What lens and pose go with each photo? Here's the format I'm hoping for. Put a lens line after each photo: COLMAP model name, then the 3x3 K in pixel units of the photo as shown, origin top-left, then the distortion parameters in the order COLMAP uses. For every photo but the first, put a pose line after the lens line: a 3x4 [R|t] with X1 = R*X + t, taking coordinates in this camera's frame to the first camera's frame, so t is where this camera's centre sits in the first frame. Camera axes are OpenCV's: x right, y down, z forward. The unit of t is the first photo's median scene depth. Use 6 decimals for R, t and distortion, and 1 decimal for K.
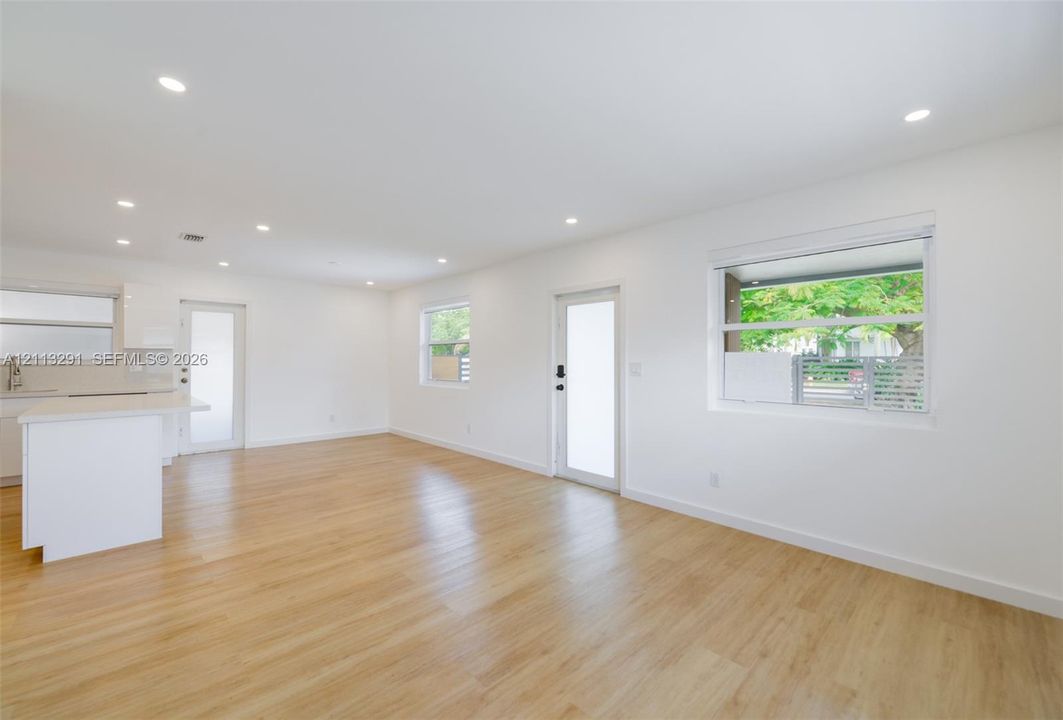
lens RADIAL K [[427.8, 0, 526.8], [0, 427.8, 360.8], [0, 0, 1]] dist [0.000733, -0.000434]
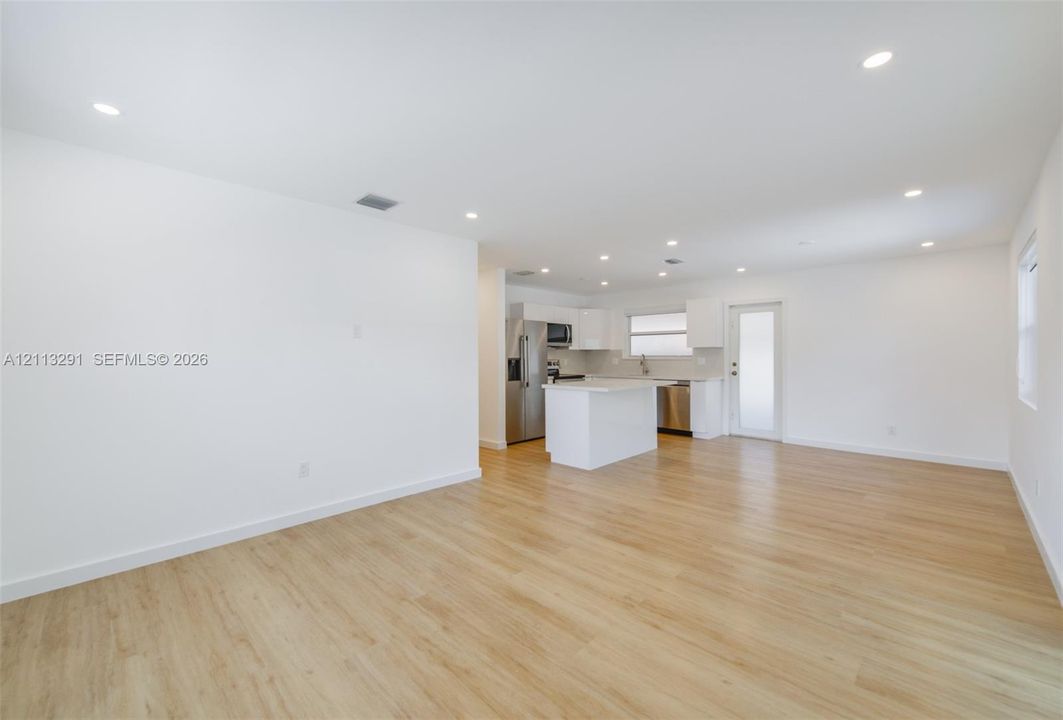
lens RADIAL K [[427.8, 0, 526.7], [0, 427.8, 357.5], [0, 0, 1]] dist [0.000733, -0.000434]
pose [[0.025792, -0.002238, -0.999665, 0.654863], [0.002326, 0.999995, -0.002178, 0.006228], [0.999665, -0.002269, 0.025797, 0.692463]]
